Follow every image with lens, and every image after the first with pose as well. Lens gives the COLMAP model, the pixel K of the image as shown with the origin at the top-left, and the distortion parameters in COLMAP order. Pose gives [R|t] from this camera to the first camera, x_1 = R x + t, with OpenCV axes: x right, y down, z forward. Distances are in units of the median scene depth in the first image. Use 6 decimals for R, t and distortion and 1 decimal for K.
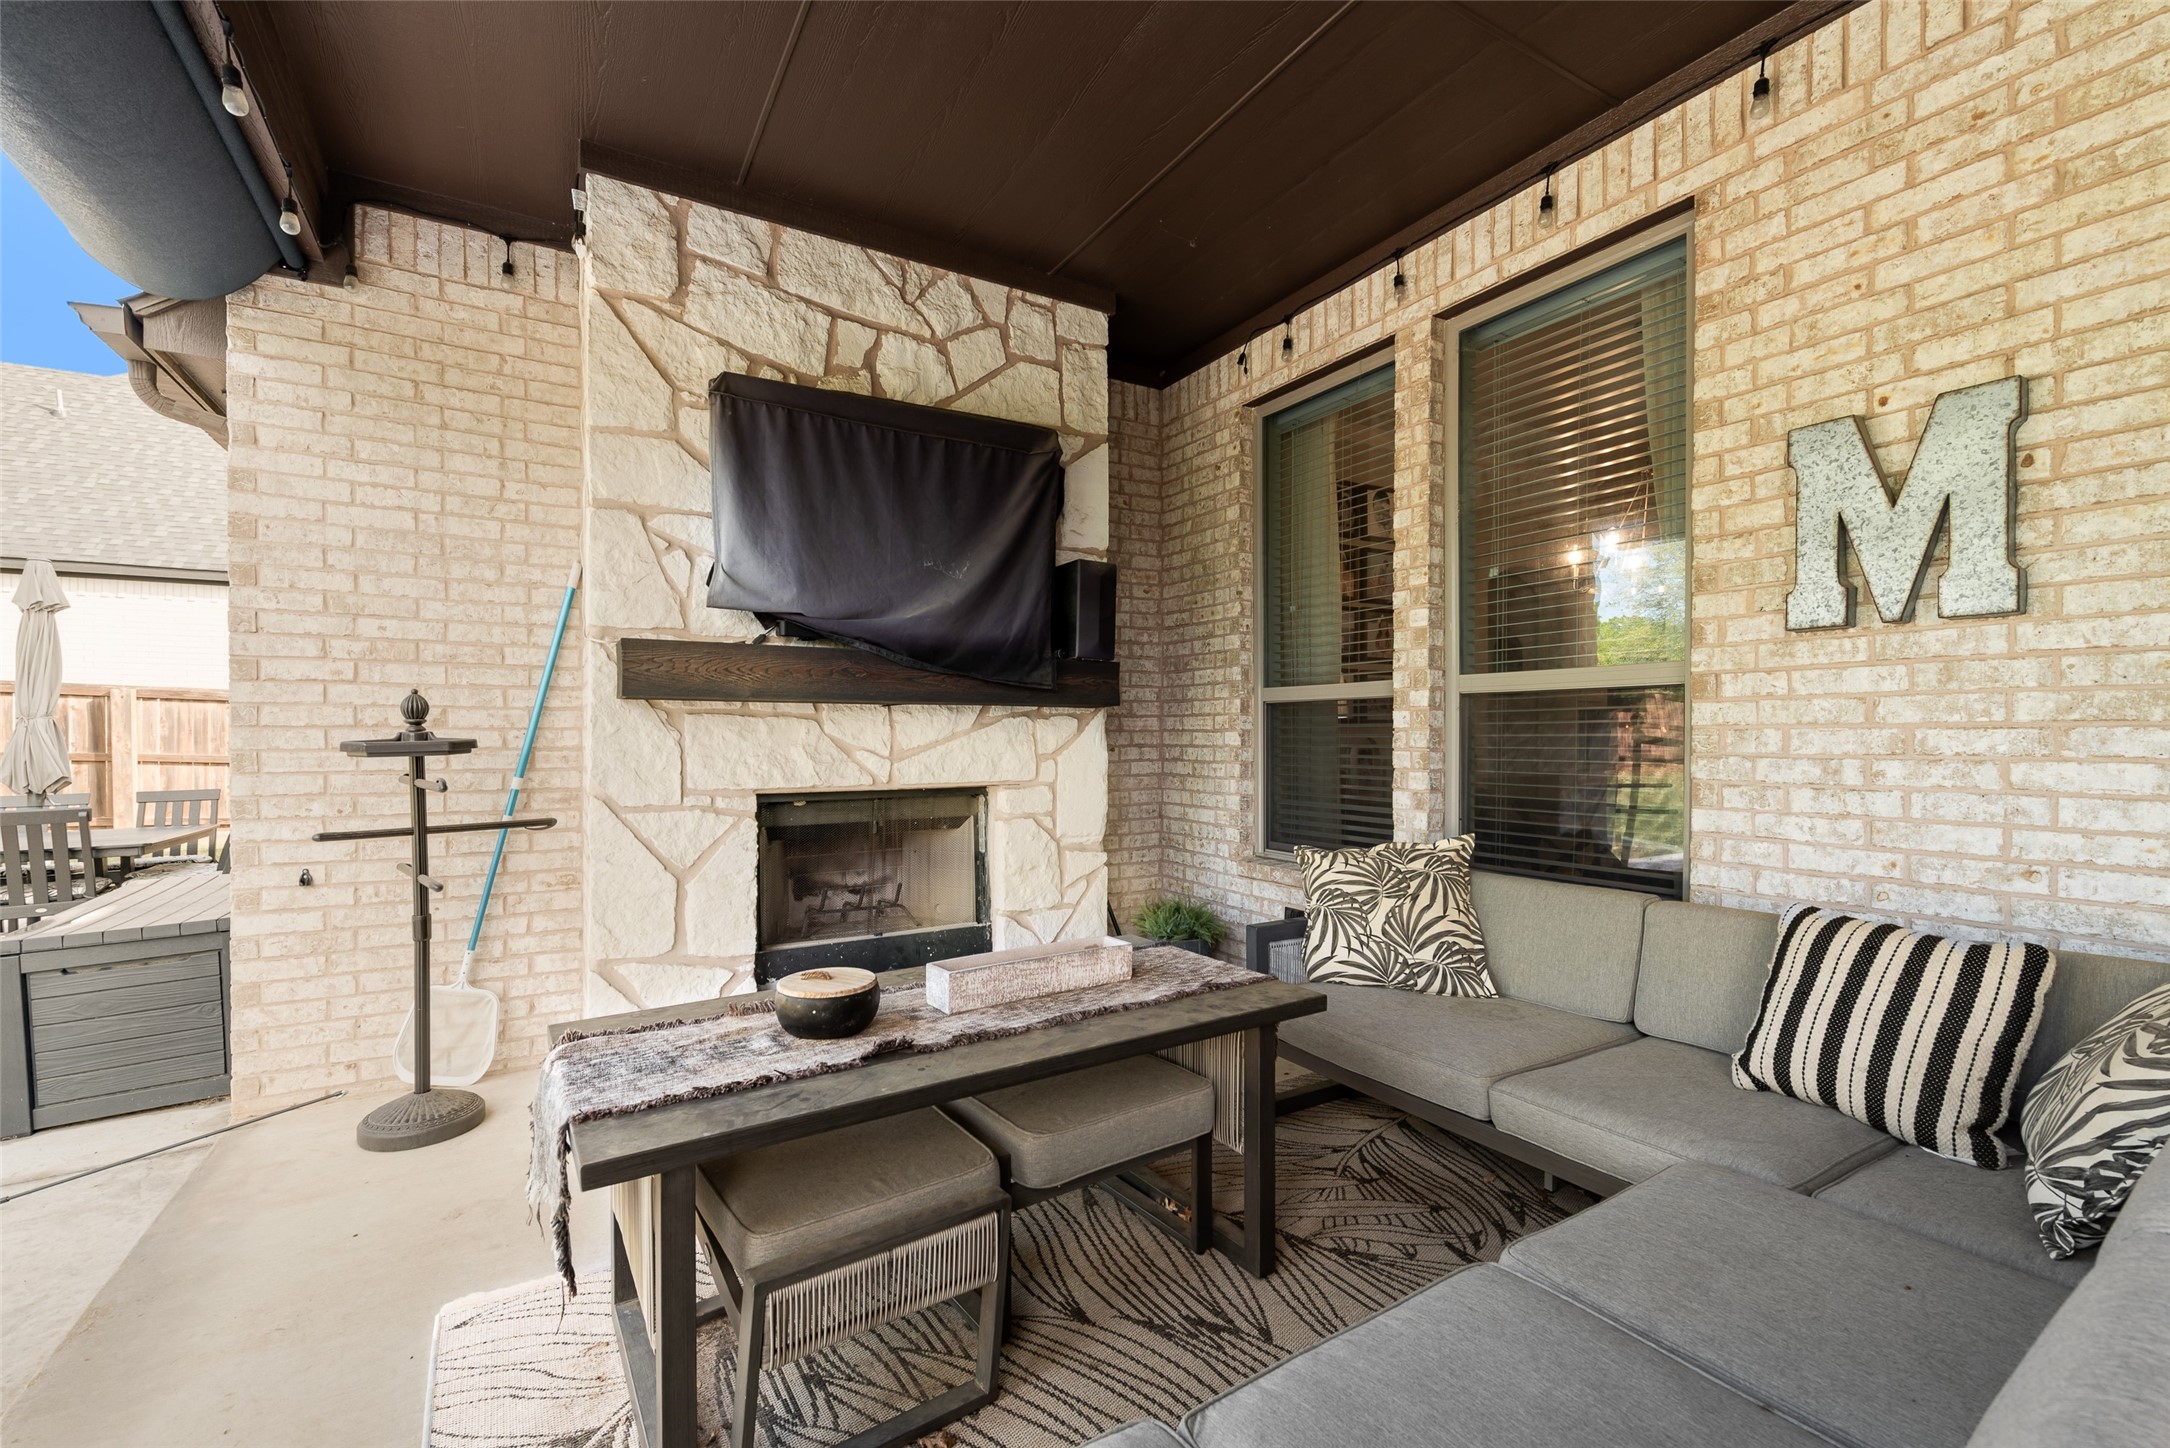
lens RADIAL K [[929.4, 0, 1078.7], [0, 929.4, 739.9], [0, 0, 1]] dist [0.003630, -0.000139]
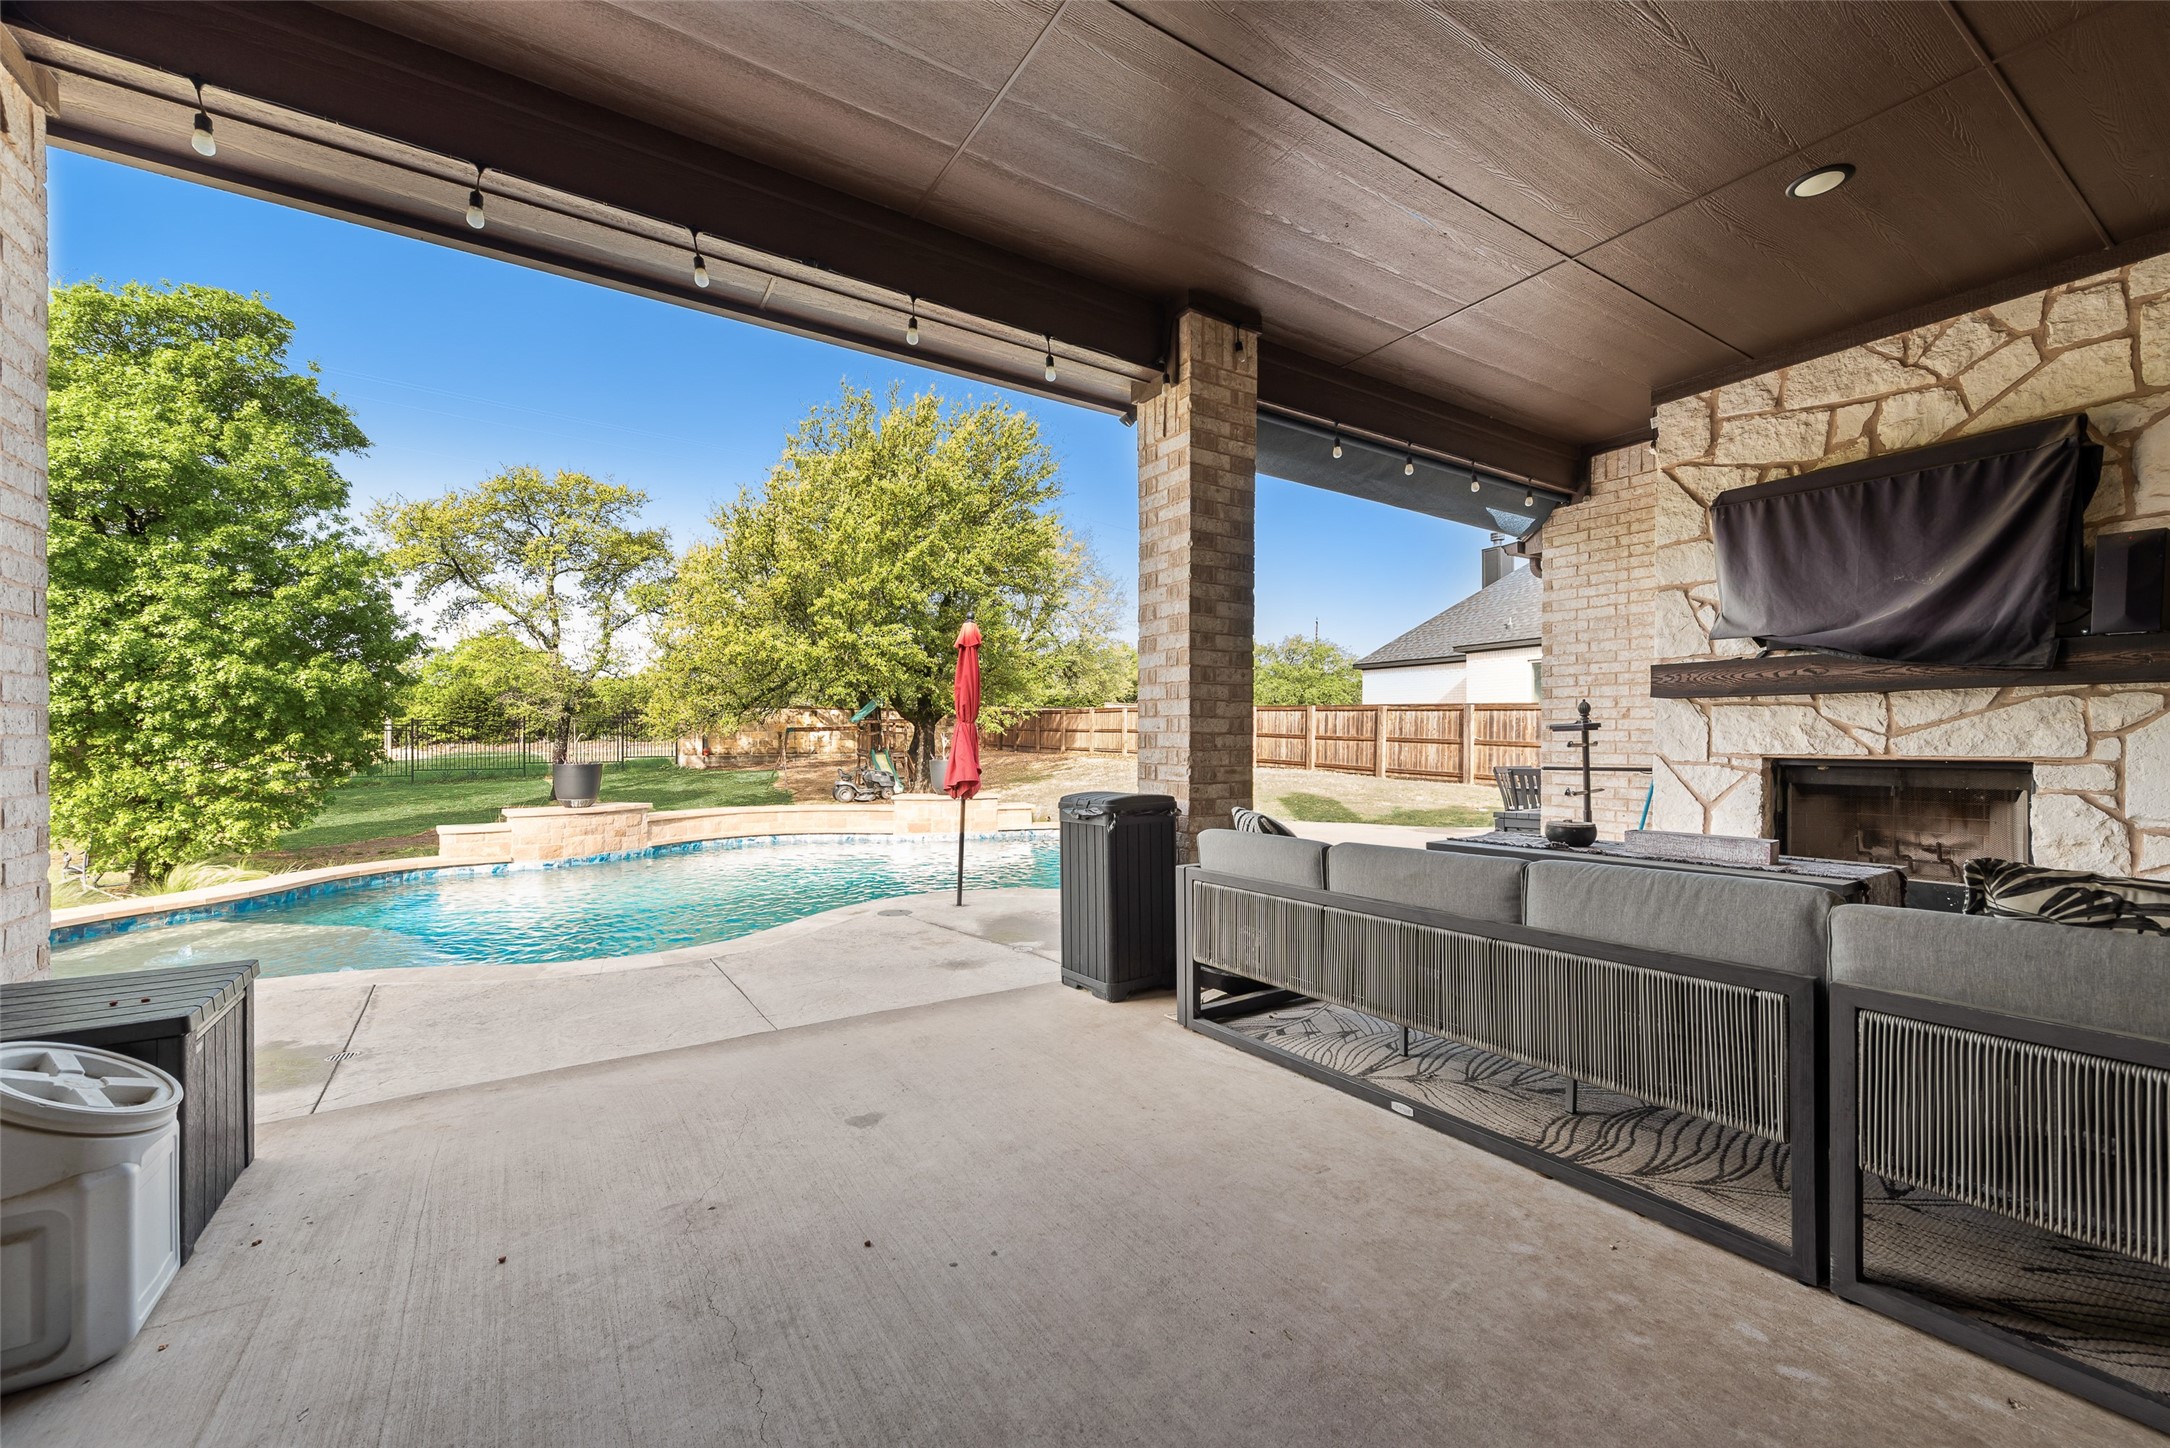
lens RADIAL K [[880.6, 0, 1093.8], [0, 880.6, 736.5], [0, 0, 1]] dist [0.014034, -0.000405]
pose [[0.046614, -0.005692, -0.998897, 1.026721], [-0.012121, 0.999907, -0.006263, 0.046463], [0.998839, 0.012400, 0.046541, -0.140413]]
